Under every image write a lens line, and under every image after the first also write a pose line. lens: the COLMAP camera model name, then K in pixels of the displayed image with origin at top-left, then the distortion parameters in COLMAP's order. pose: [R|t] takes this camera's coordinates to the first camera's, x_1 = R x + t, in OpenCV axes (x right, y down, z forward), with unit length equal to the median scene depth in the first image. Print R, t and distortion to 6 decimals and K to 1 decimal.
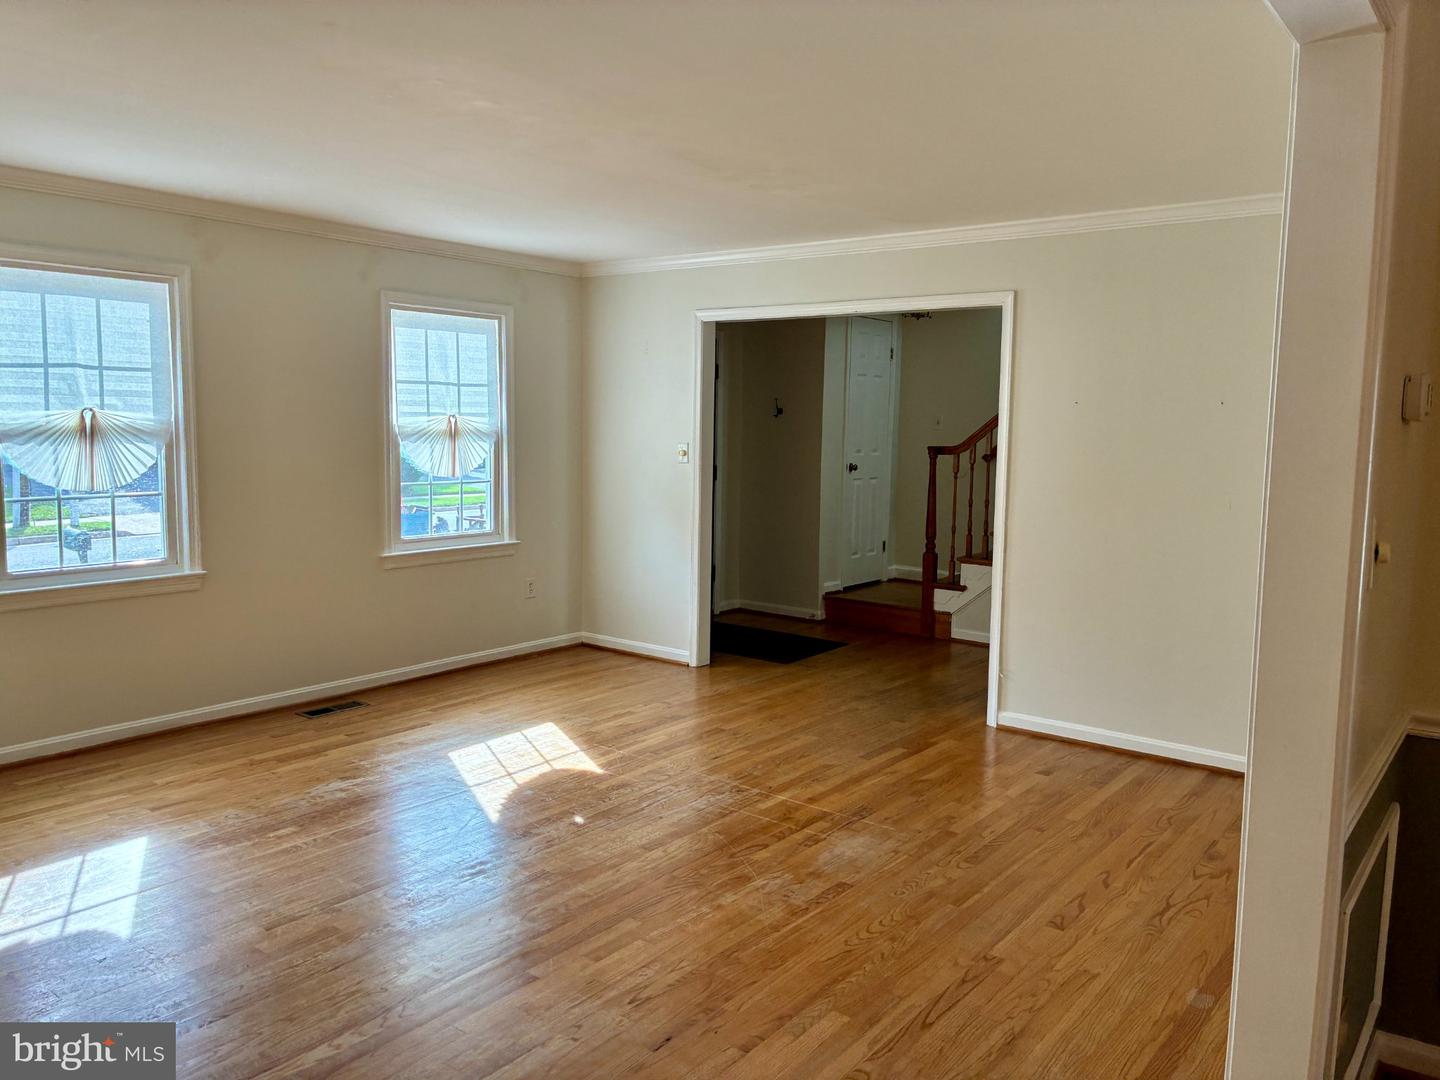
lens RADIAL K [[1122.8, 0, 722.1], [0, 1122.8, 542.8], [0, 0, 1]] dist [0.028873, -0.052647]
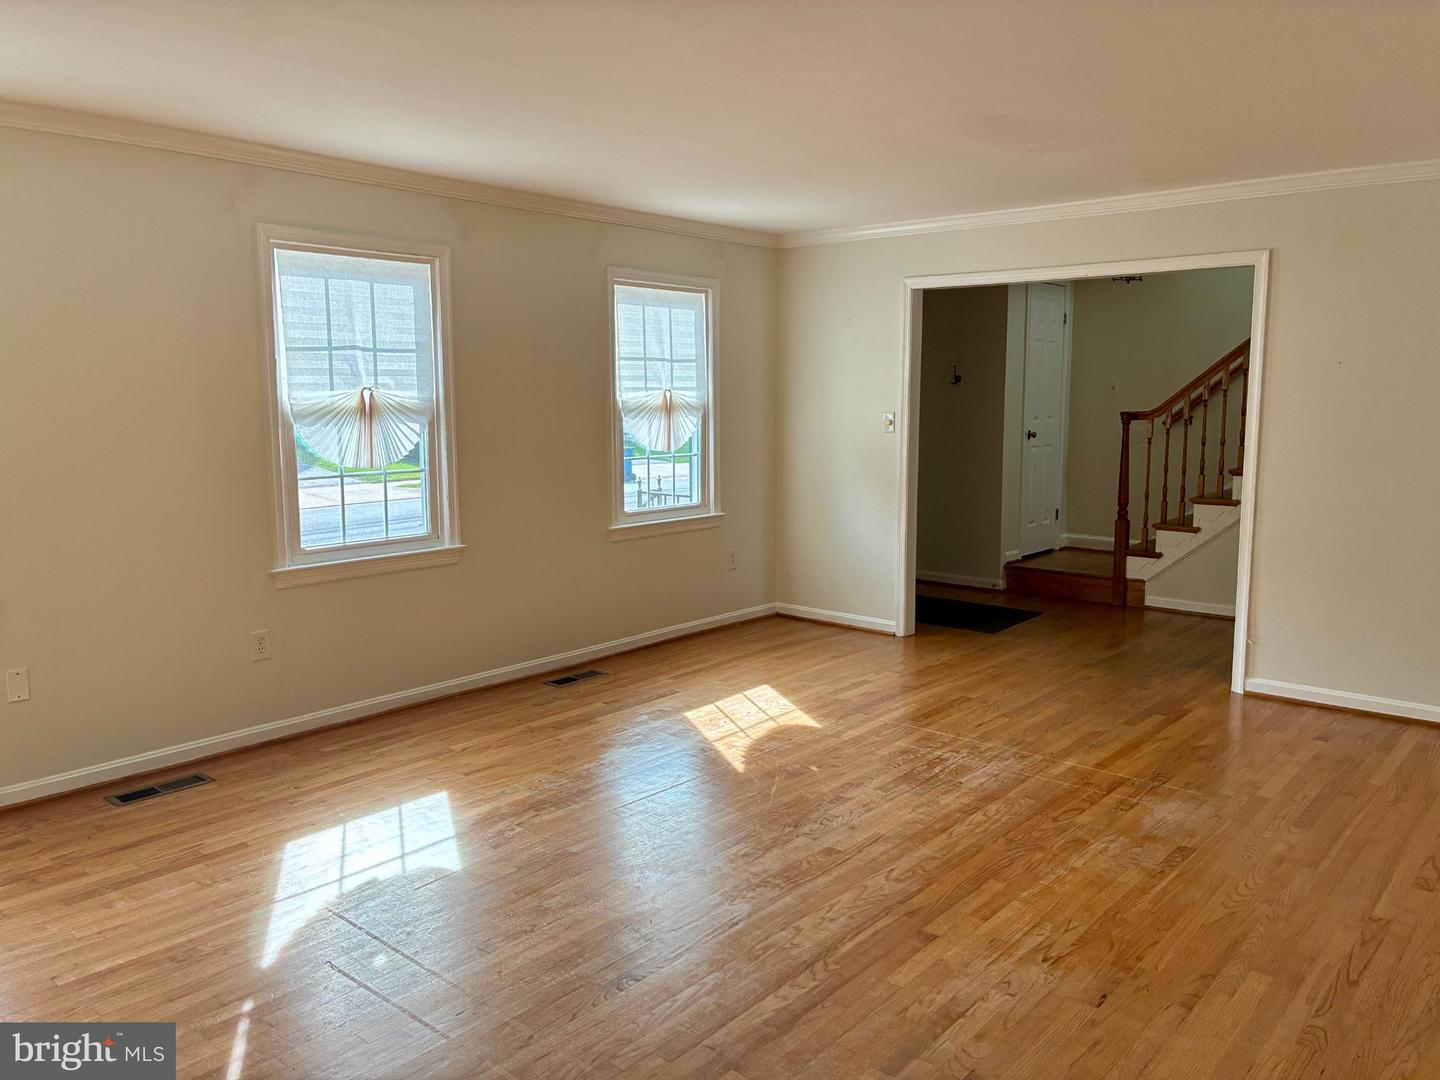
lens RADIAL K [[1122.8, 0, 705.6], [0, 1122.8, 539.1], [0, 0, 1]] dist [0.028873, -0.052647]
pose [[0.998299, -0.012139, -0.057028, -0.167368], [0.013227, 0.999737, 0.018739, 0.003141], [0.056786, -0.019462, 0.998197, -0.011412]]
